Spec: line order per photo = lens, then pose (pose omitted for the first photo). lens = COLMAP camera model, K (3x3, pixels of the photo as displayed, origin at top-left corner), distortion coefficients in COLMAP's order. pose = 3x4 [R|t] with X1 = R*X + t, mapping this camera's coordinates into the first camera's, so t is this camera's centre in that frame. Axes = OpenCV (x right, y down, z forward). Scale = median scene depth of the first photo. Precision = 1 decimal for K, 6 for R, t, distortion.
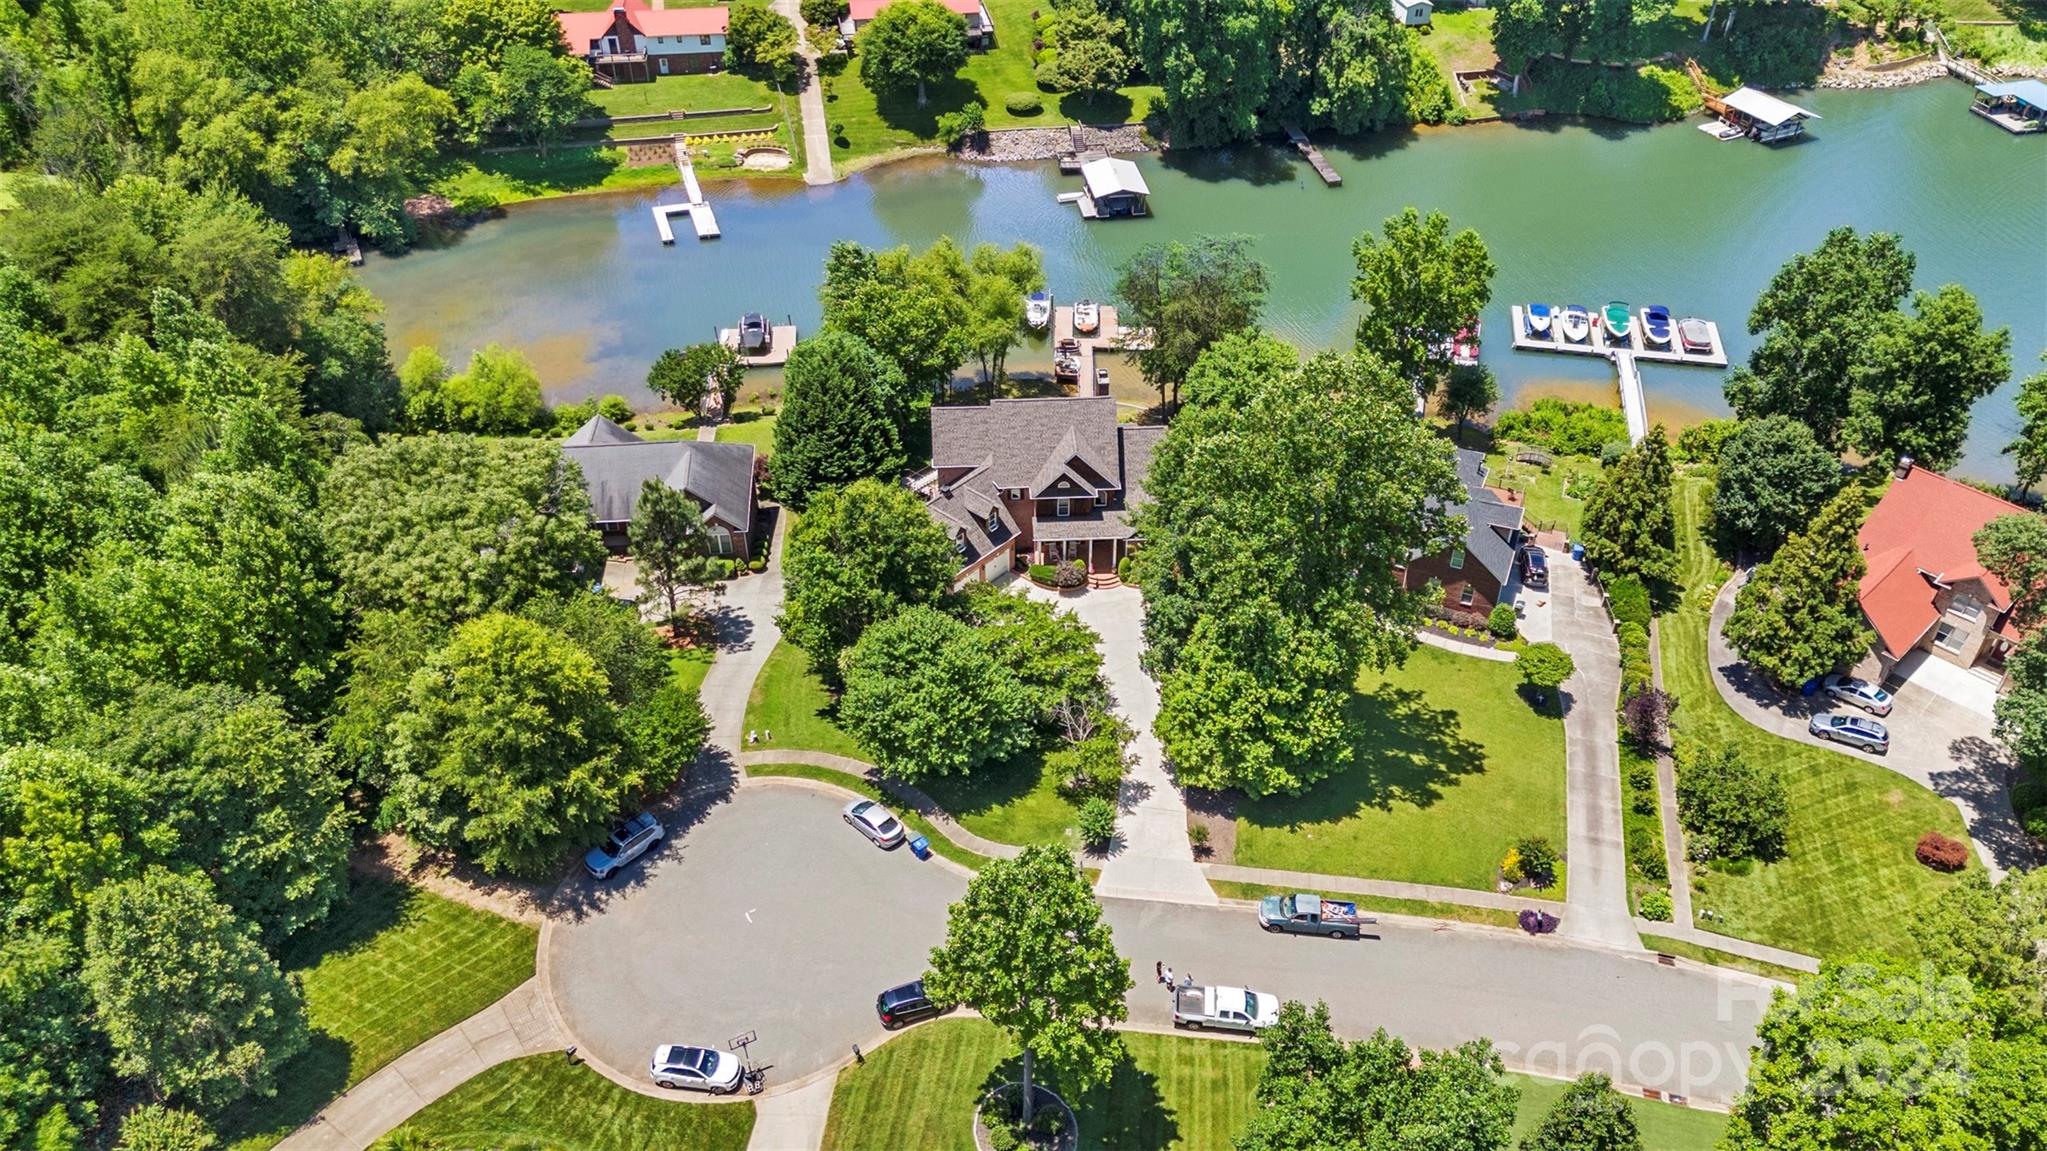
lens RADIAL K [[1542.7, 0, 1009.5], [0, 1542.7, 574.6], [0, 0, 1]] dist [0.064132, -0.053268]
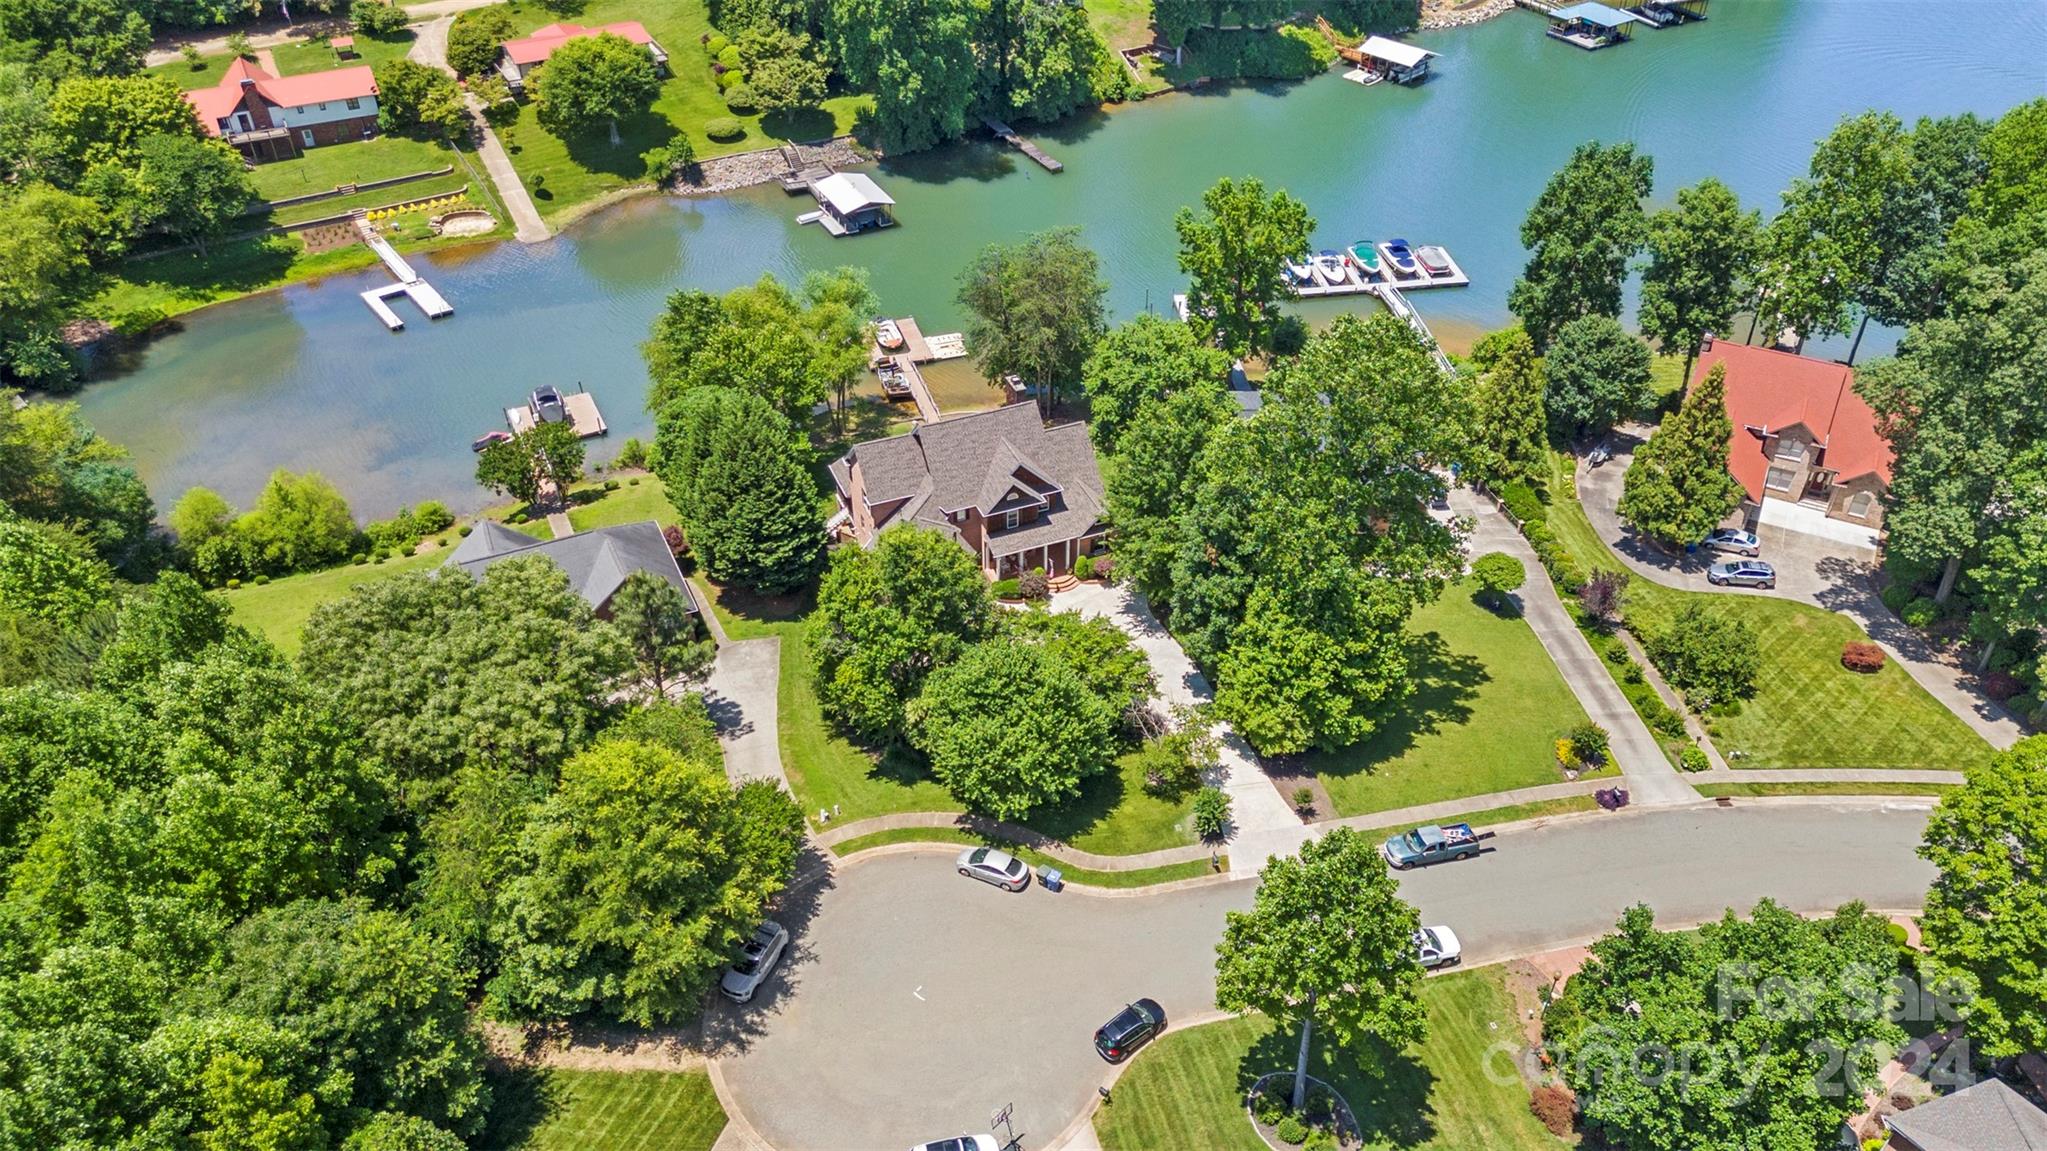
lens RADIAL K [[1542.7, 0, 1030.5], [0, 1542.7, 577.8], [0, 0, 1]] dist [0.064132, -0.053268]
pose [[0.939470, -0.205326, 0.274294, -0.223243], [0.205692, 0.978223, 0.027756, -0.030349], [-0.274020, 0.030344, 0.961245, 0.041869]]
